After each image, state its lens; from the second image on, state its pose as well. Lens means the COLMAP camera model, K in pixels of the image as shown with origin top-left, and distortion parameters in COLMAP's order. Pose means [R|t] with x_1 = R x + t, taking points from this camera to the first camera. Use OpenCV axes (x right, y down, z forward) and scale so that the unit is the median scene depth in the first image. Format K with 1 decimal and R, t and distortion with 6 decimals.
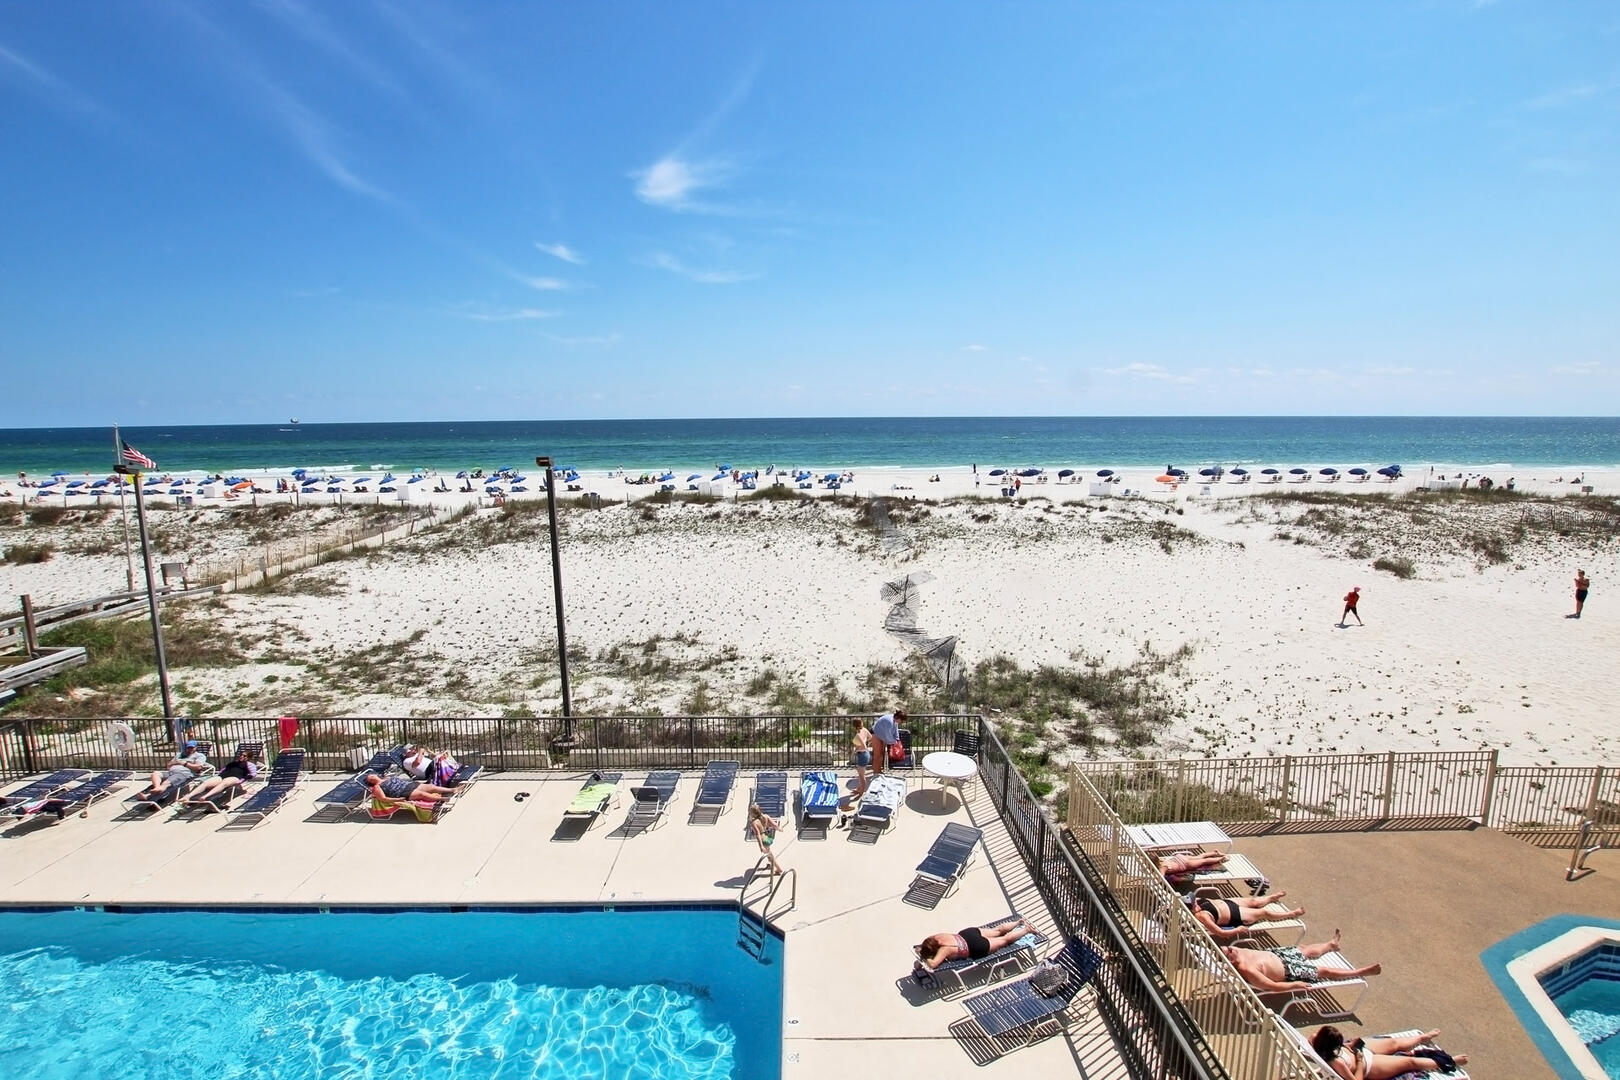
lens RADIAL K [[763.8, 0, 815.3], [0, 763.8, 551.8], [0, 0, 1]] dist [-0.031480, 0.000744]
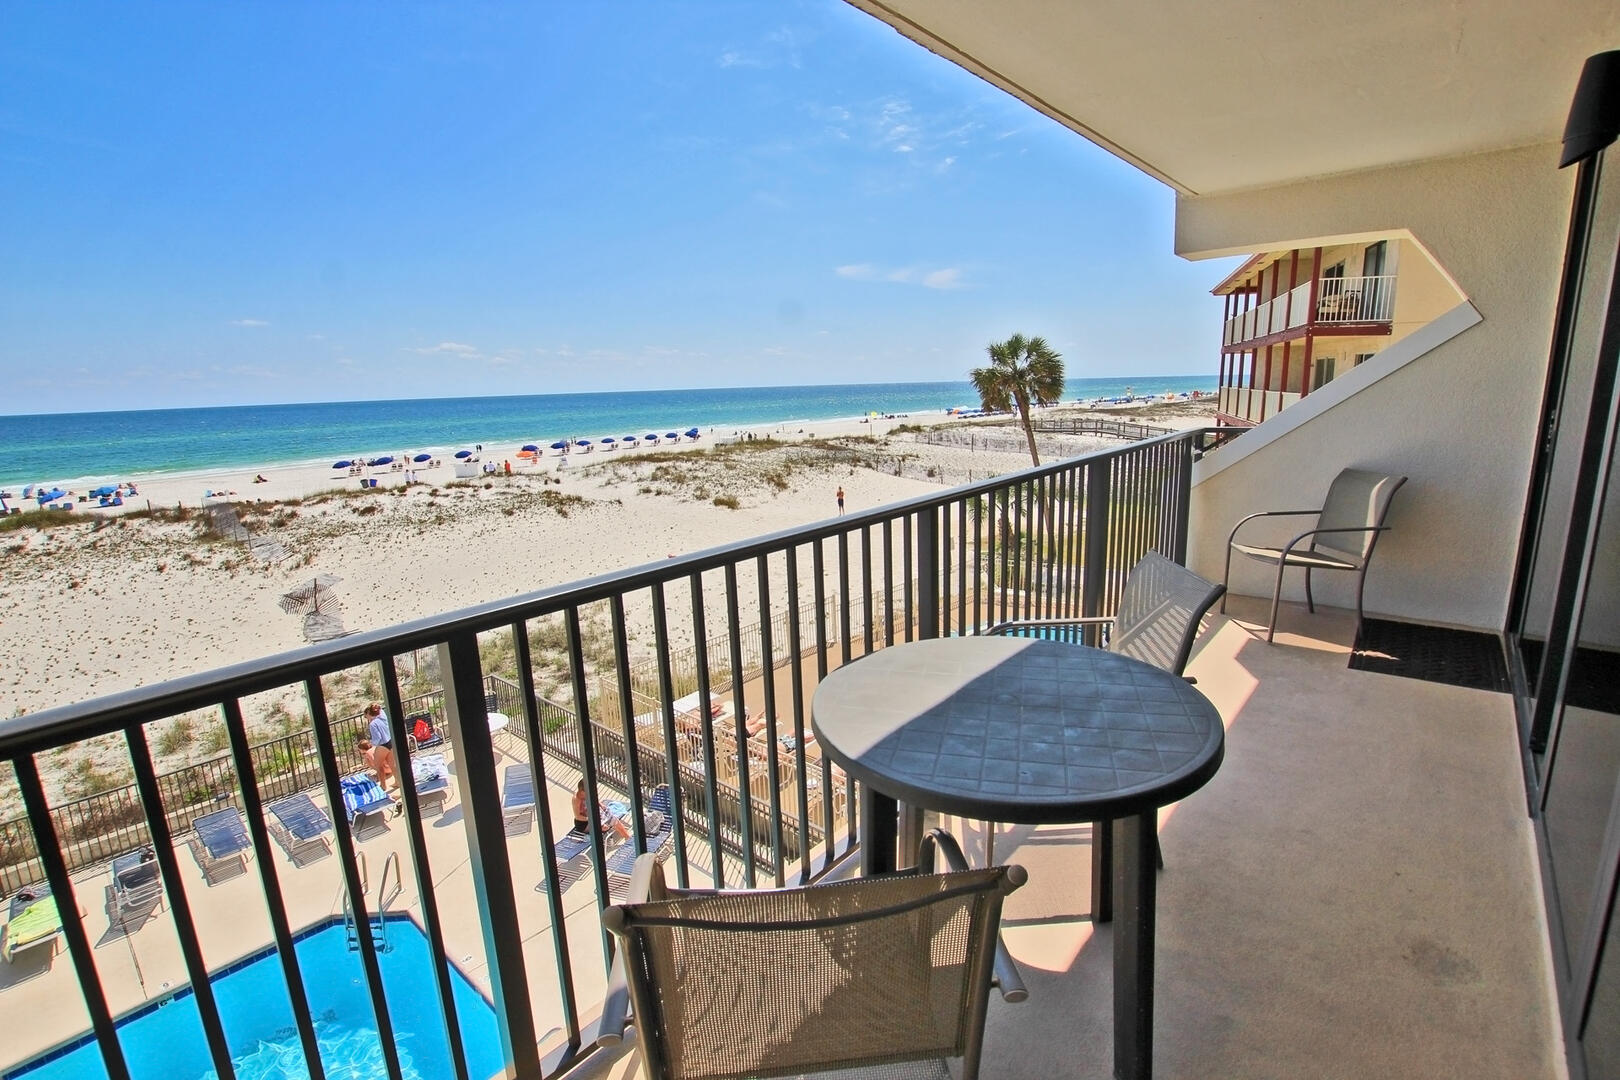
lens RADIAL K [[763.8, 0, 815.3], [0, 763.8, 551.8], [0, 0, 1]] dist [-0.031480, 0.000744]
pose [[0.667560, -0.171791, 0.724466, -0.098042], [0.153861, 0.983845, 0.091521, 0.005651], [-0.728485, 0.050371, 0.683208, -0.034510]]
